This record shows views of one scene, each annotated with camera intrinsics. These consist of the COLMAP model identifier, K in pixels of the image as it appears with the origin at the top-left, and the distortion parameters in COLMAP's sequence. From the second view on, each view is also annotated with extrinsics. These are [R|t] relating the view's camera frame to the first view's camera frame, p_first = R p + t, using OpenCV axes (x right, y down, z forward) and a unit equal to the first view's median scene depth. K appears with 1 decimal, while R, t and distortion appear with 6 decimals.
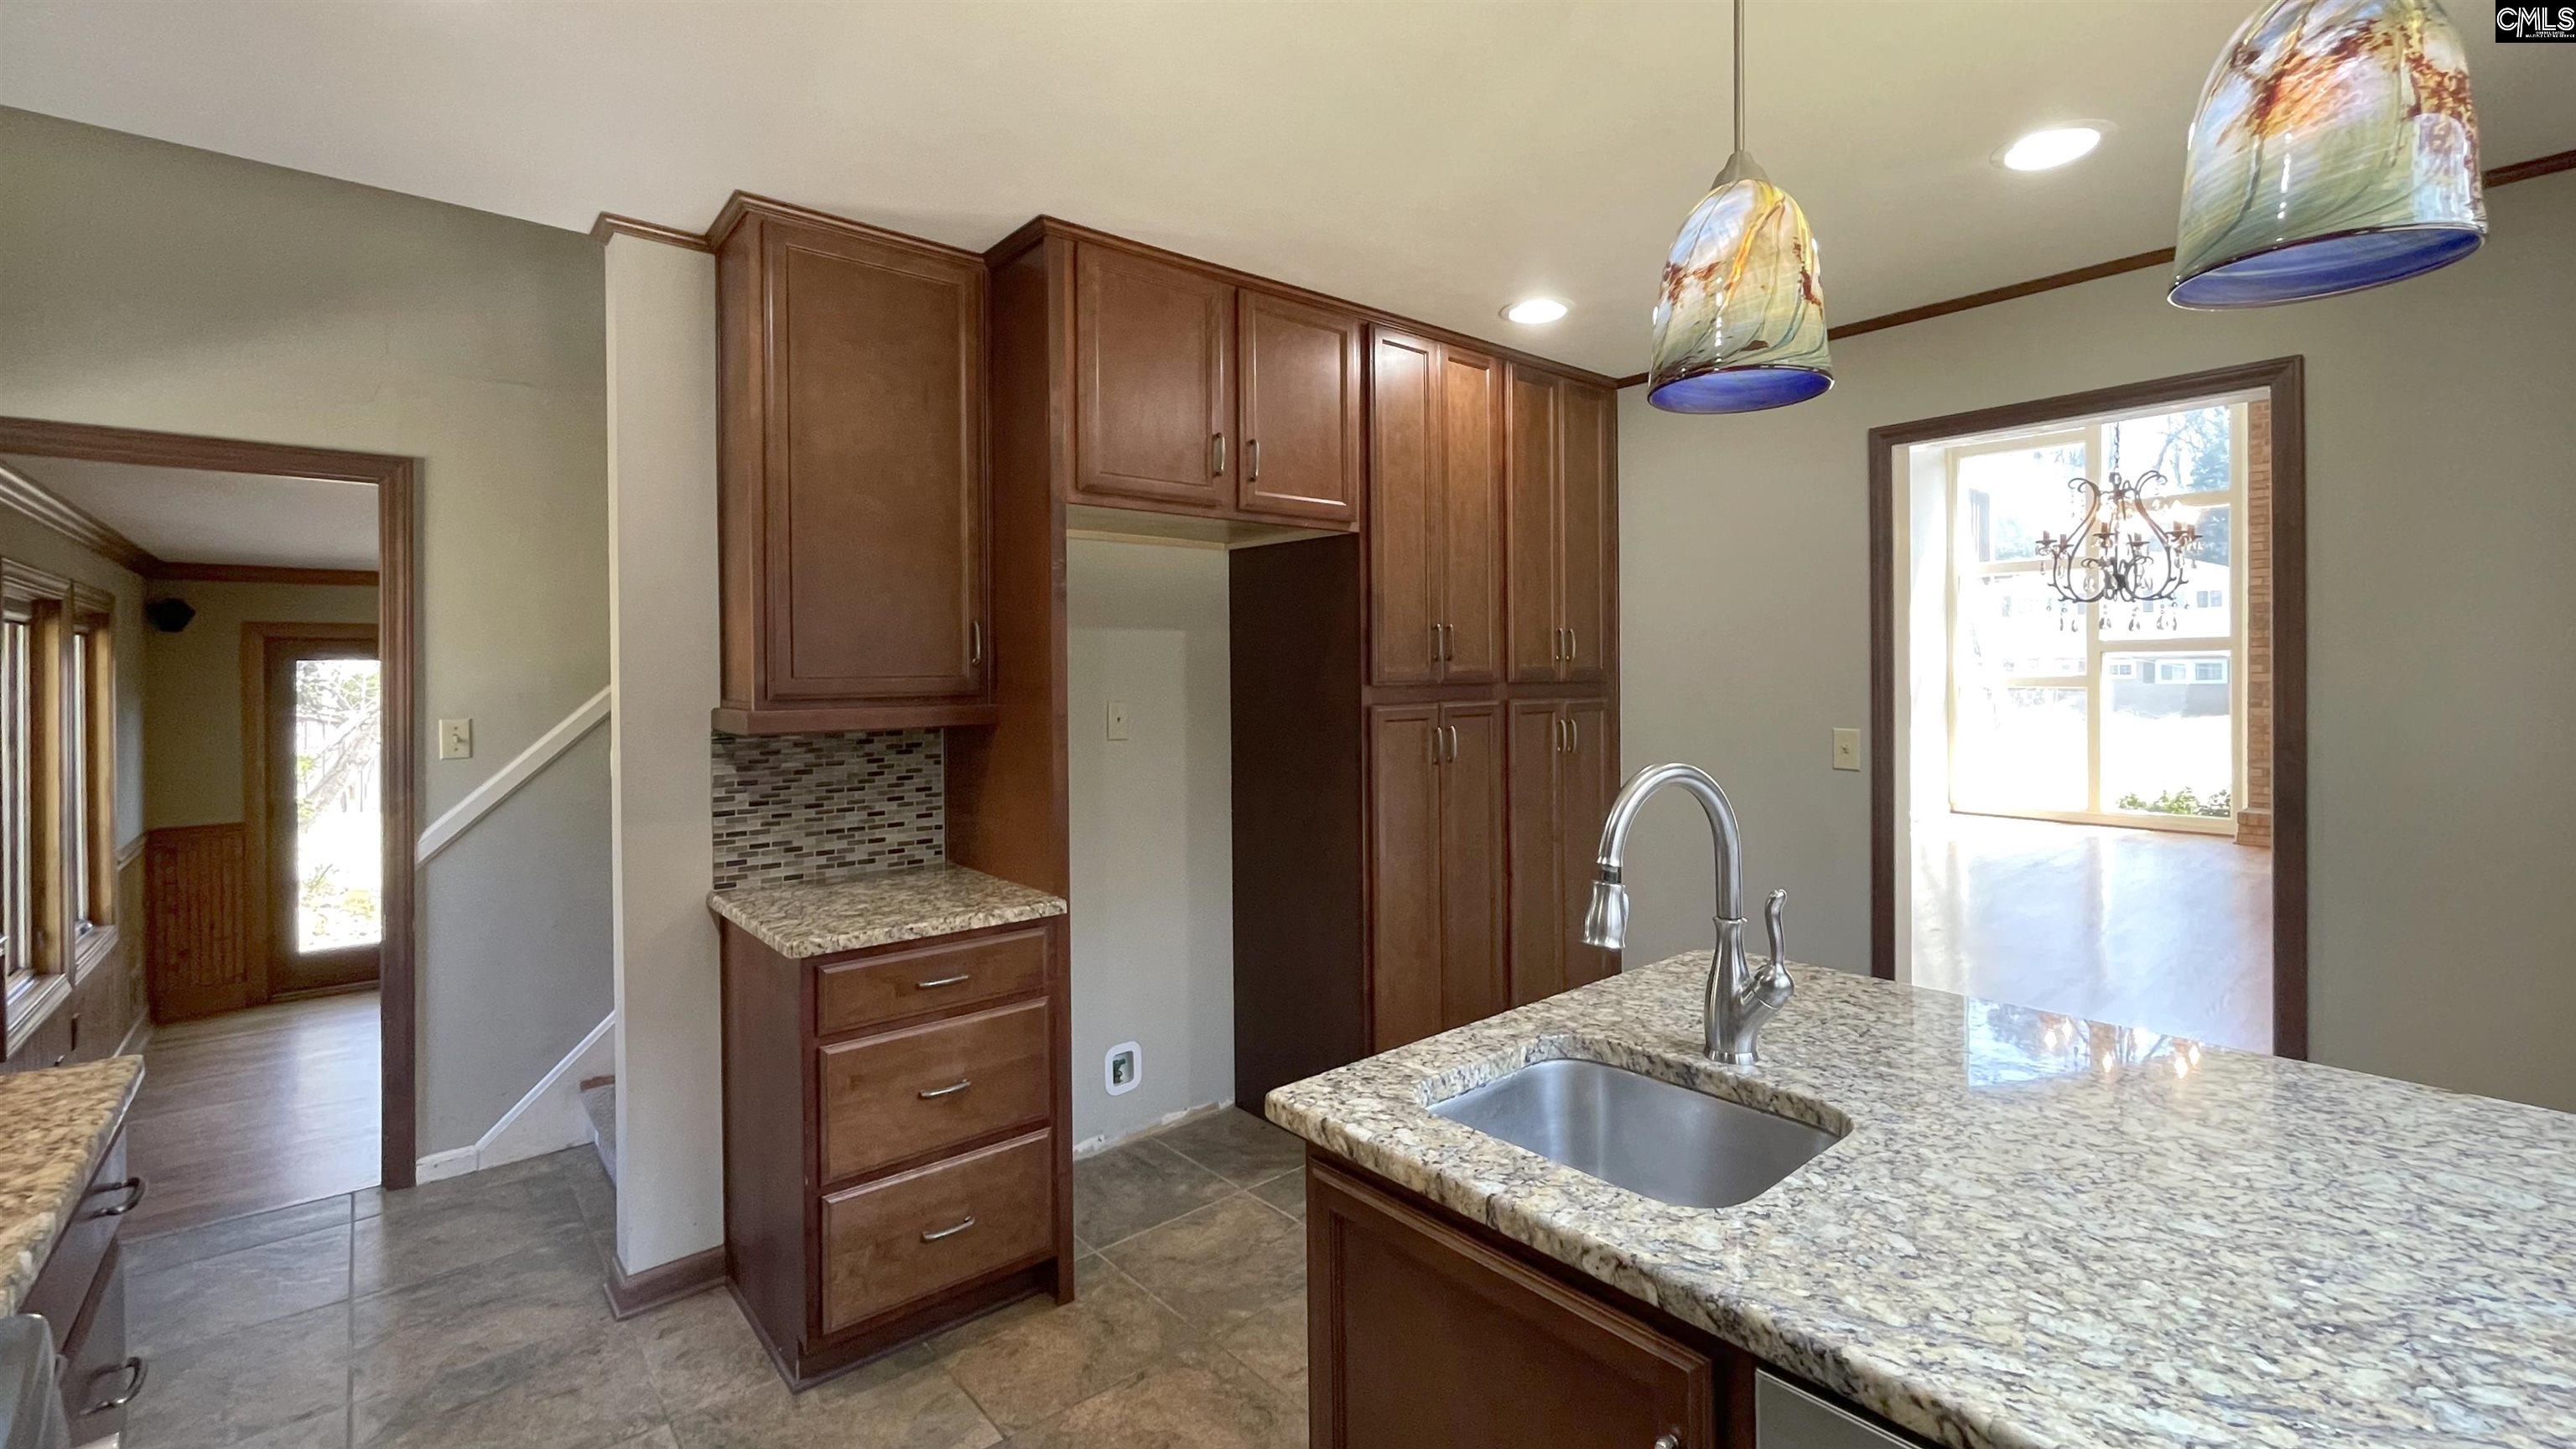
lens RADIAL K [[1081.3, 0, 1283.3], [0, 1081.3, 672.8], [0, 0, 1]] dist [-0.000307, -0.000005]
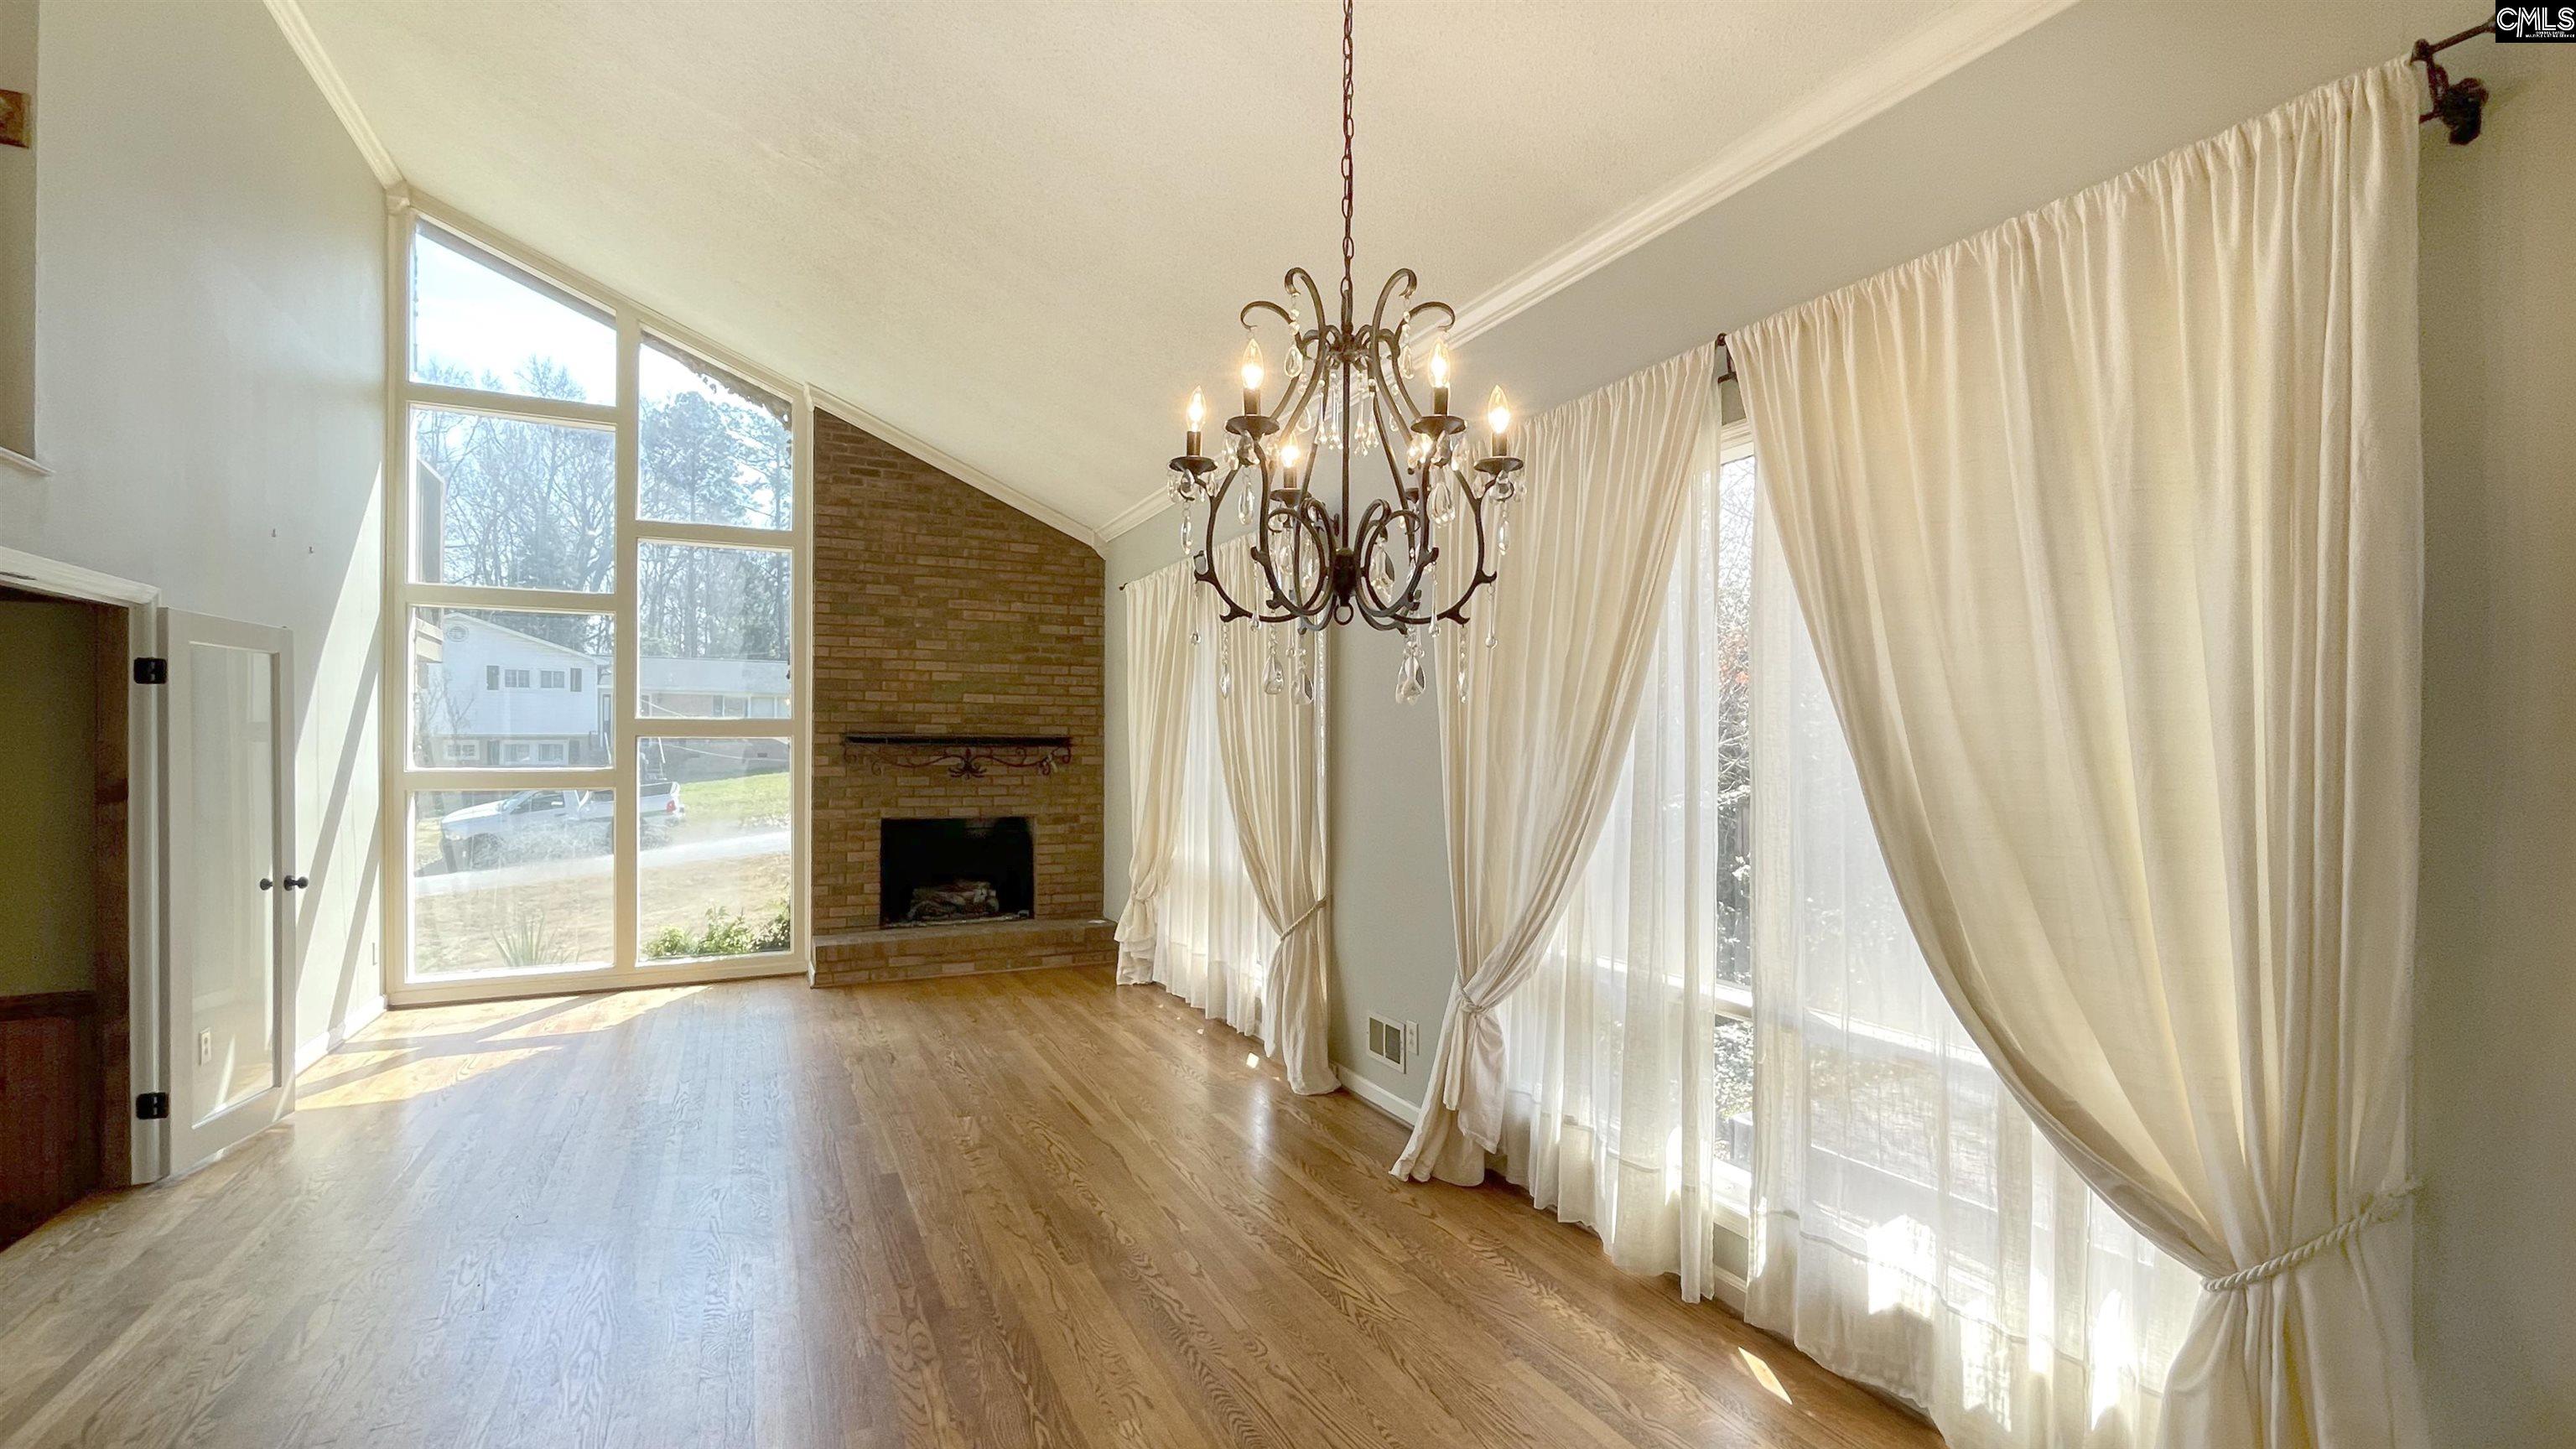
lens RADIAL K [[1112.4, 0, 1284.4], [0, 1112.4, 743.3], [0, 0, 1]] dist [0.001150, 0.000067]
pose [[0.250707, 0.007214, 0.968036, 0.186818], [0.000208, 0.999972, -0.007506, -0.009998], [-0.968063, 0.002083, 0.250698, 0.456284]]
